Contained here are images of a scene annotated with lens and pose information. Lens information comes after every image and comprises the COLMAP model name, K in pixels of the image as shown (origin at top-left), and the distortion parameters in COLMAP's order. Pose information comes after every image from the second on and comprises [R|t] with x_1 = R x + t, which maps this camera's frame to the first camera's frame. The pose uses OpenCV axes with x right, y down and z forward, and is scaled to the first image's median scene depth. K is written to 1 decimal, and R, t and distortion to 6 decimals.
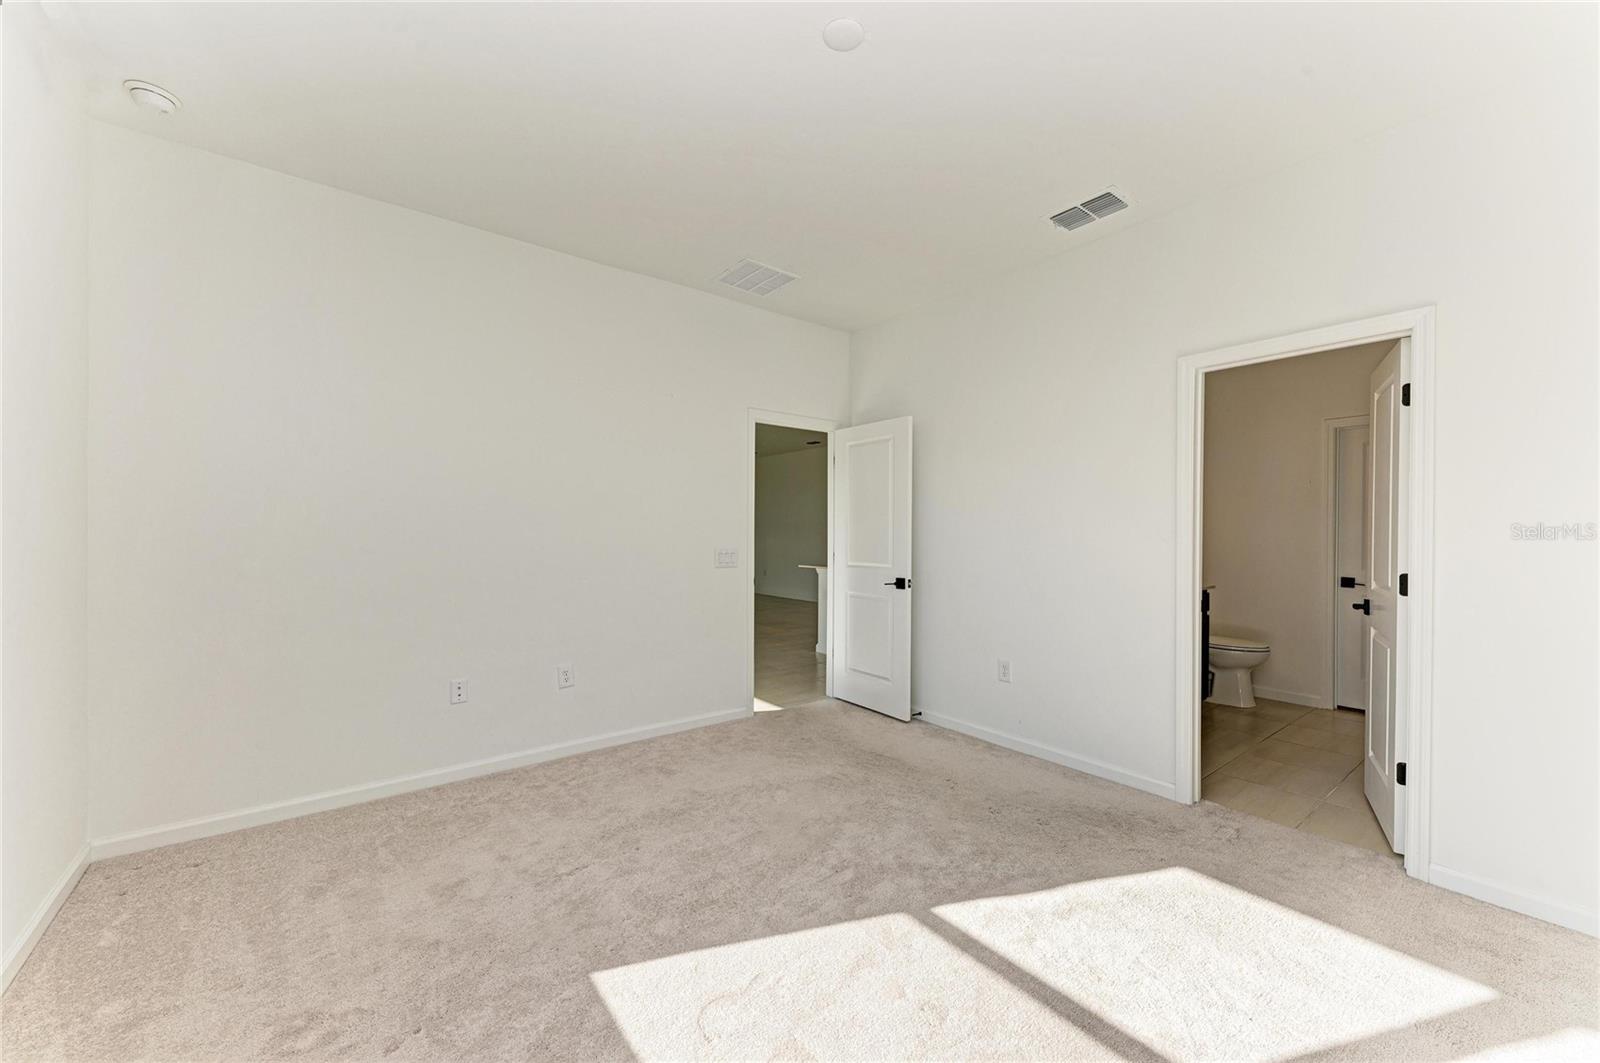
lens RADIAL K [[597.0, 0, 814.1], [0, 597.0, 540.8], [0, 0, 1]] dist [0.016535, -0.002663]
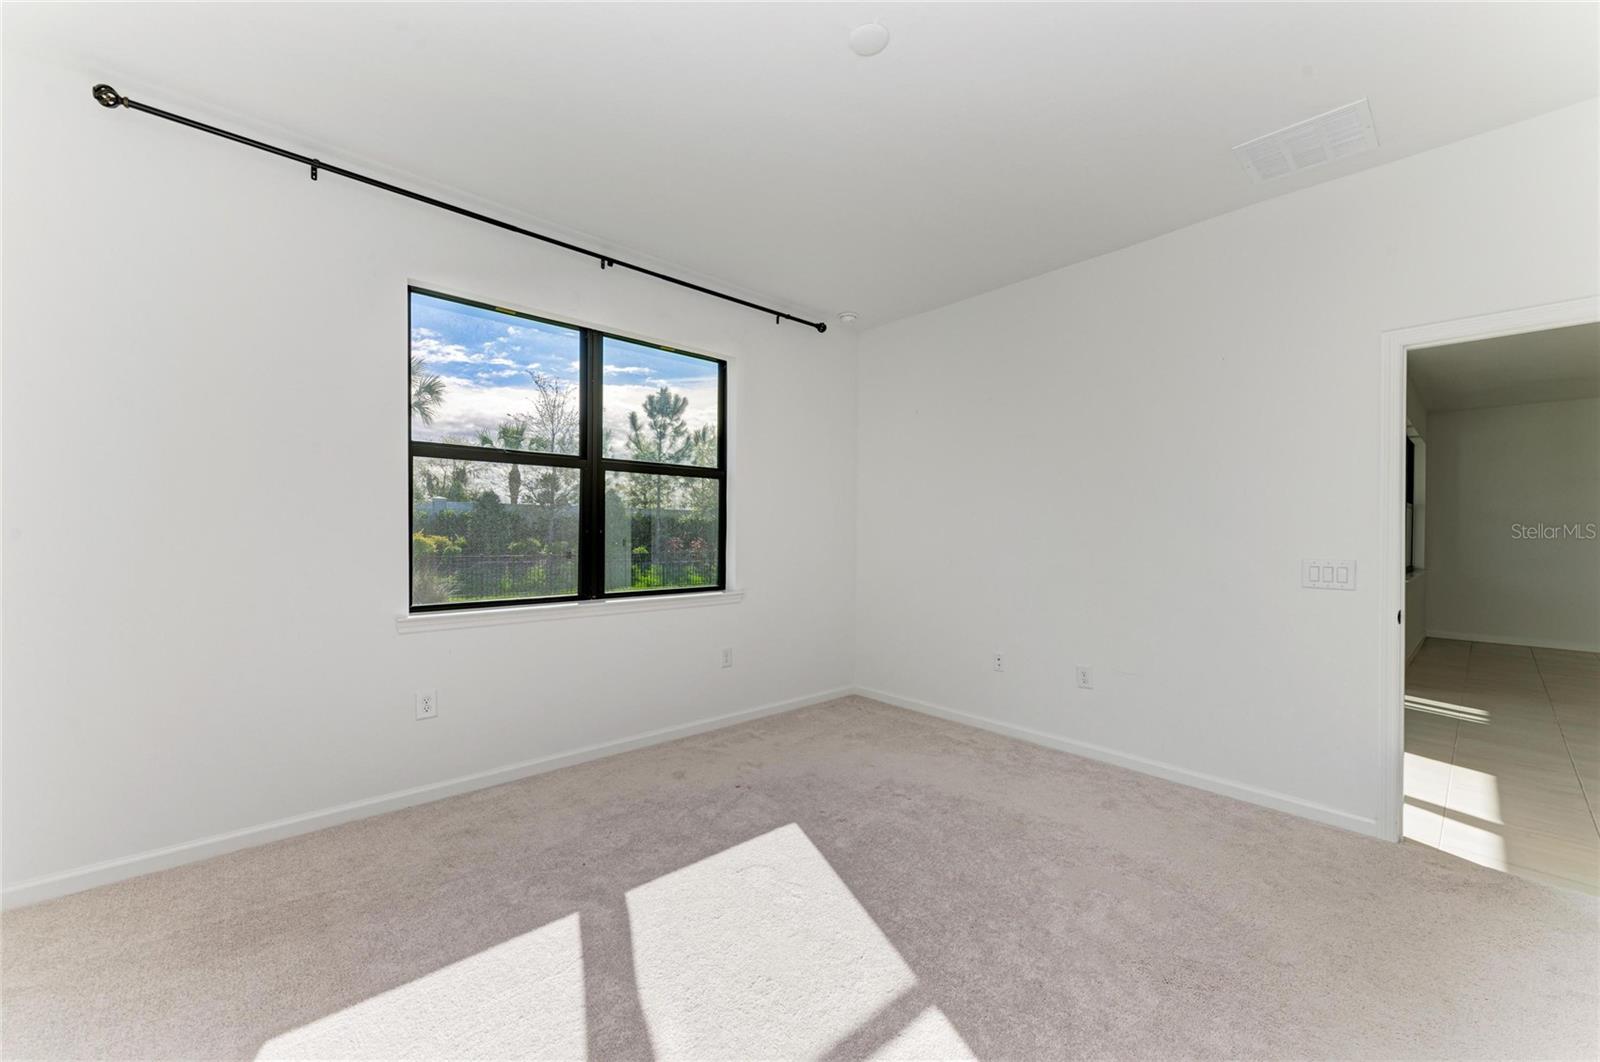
lens RADIAL K [[597.0, 0, 787.6], [0, 597.0, 541.3], [0, 0, 1]] dist [0.016535, -0.002663]
pose [[0.076114, 0.009912, -0.997050, 0.600627], [-0.020425, 0.999756, 0.008380, -0.001074], [0.996890, 0.019726, 0.076298, 0.456002]]
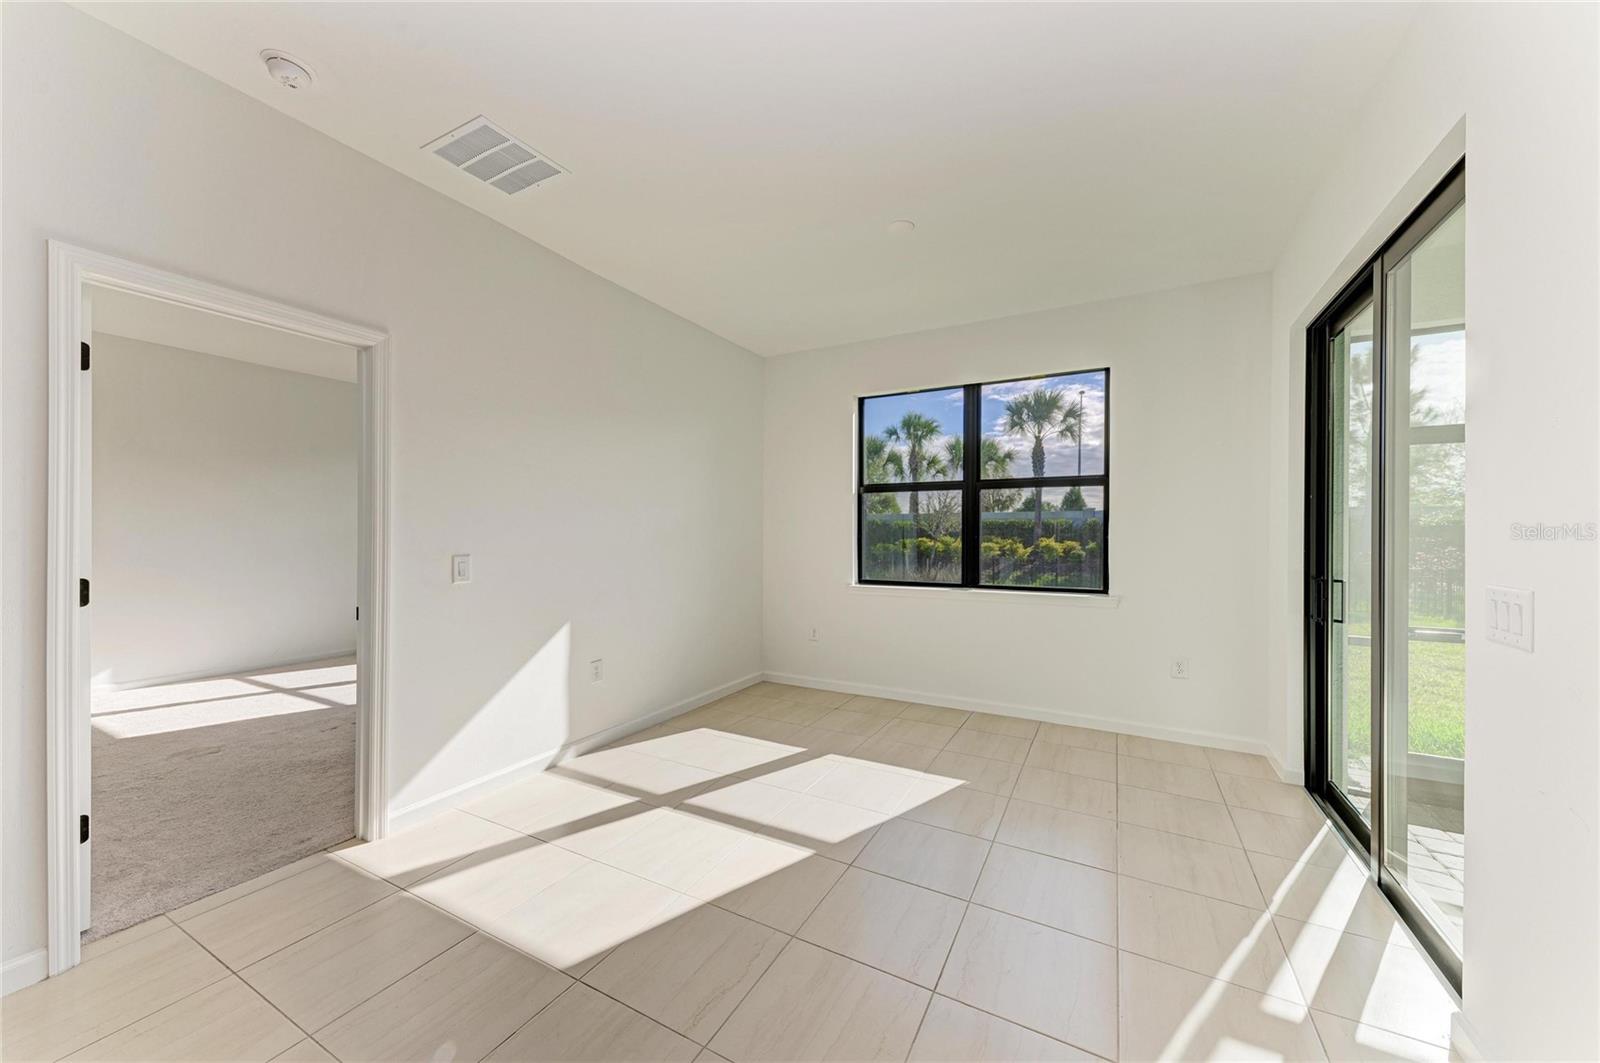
lens RADIAL K [[577.2, 0, 804.0], [0, 577.2, 535.5], [0, 0, 1]] dist [0.013631, -0.003912]
pose [[-0.907798, -0.010861, -0.419268, 0.430843], [-0.017249, 0.999786, 0.011447, -0.014119], [0.419054, 0.017624, -0.907790, 1.261027]]
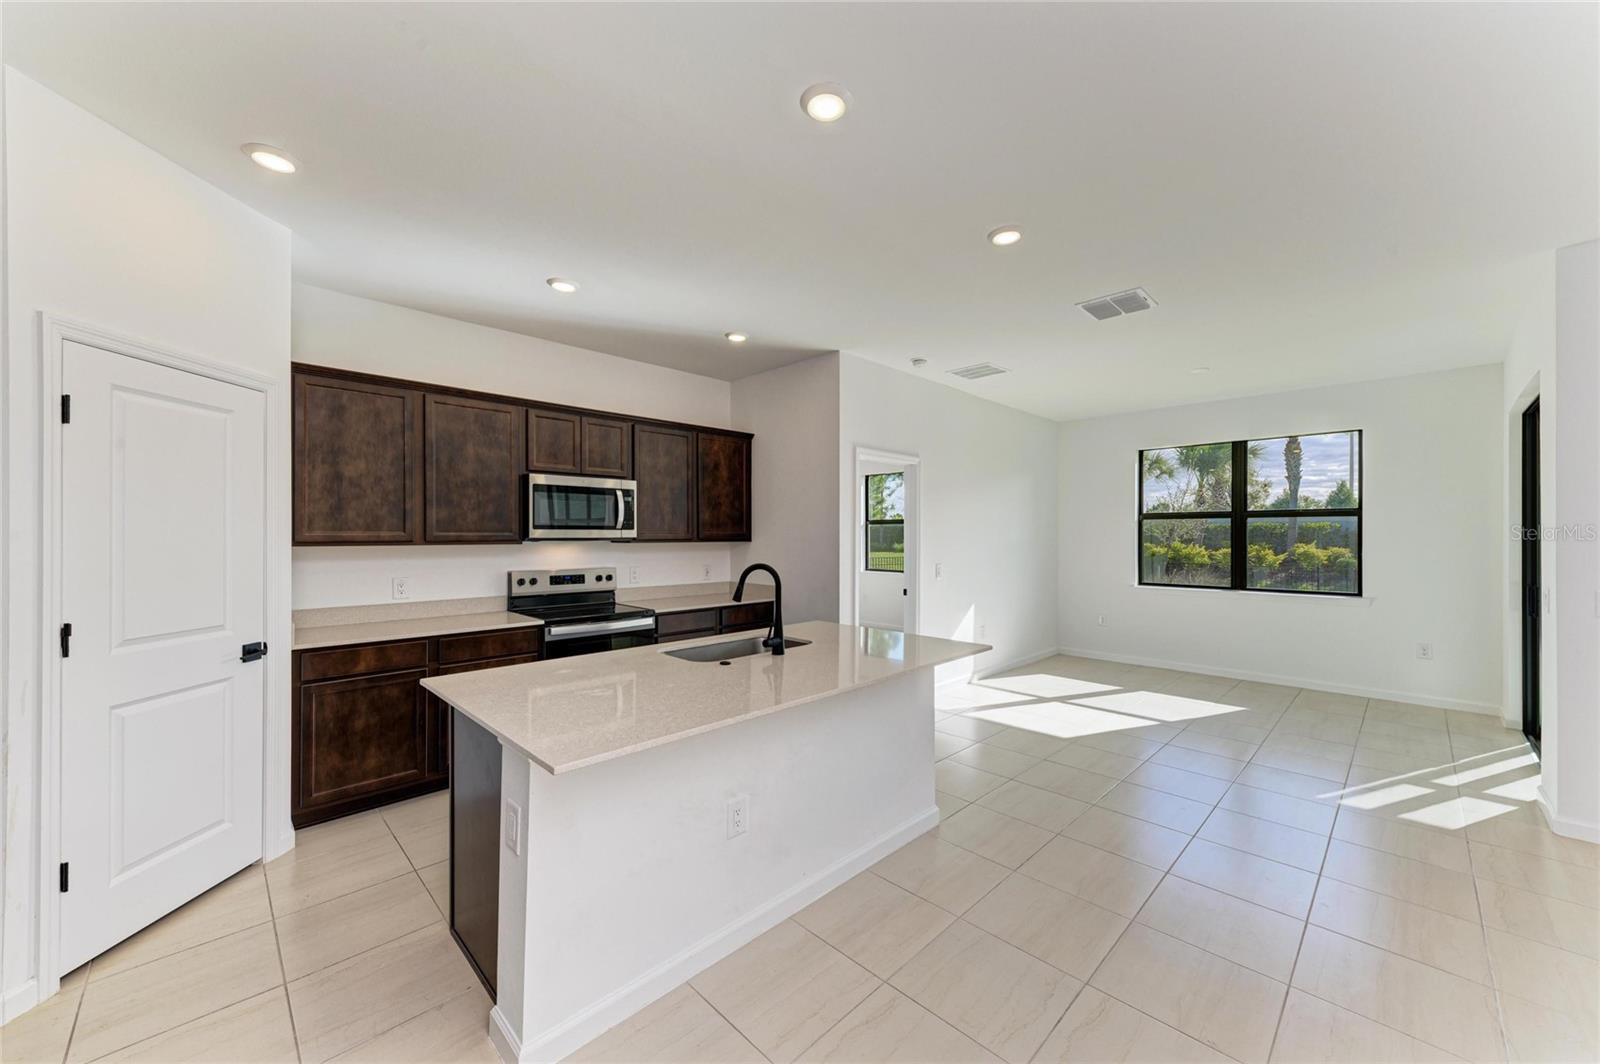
lens RADIAL K [[597.0, 0, 798.7], [0, 597.0, 536.5], [0, 0, 1]] dist [0.016535, -0.002663]
pose [[-0.991227, -0.007935, -0.131932, 1.164934], [-0.009725, 0.999869, 0.012927, -0.064960], [0.131812, 0.014096, -0.991175, 1.924426]]
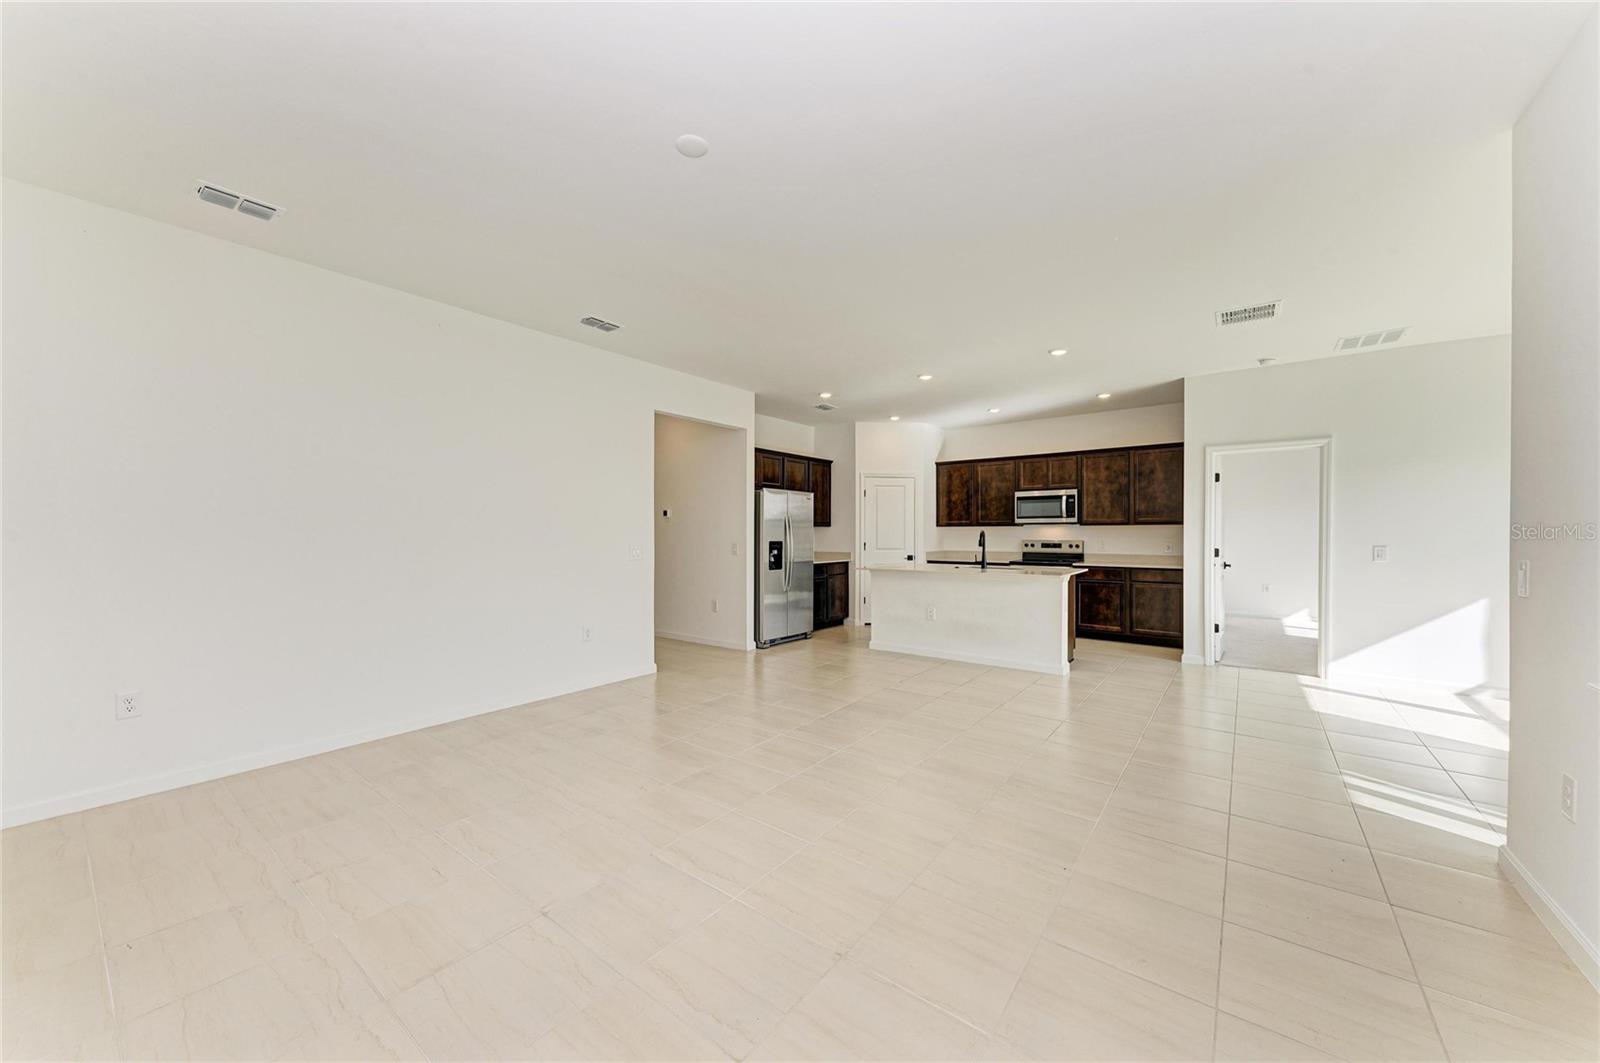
lens RADIAL K [[577.2, 0, 797.6], [0, 577.2, 535.8], [0, 0, 1]] dist [0.013631, -0.003912]
pose [[-0.258747, -0.012376, 0.965866, -0.571798], [0.009118, 0.999842, 0.015254, -0.032331], [-0.965902, 0.012754, -0.258593, 2.169958]]
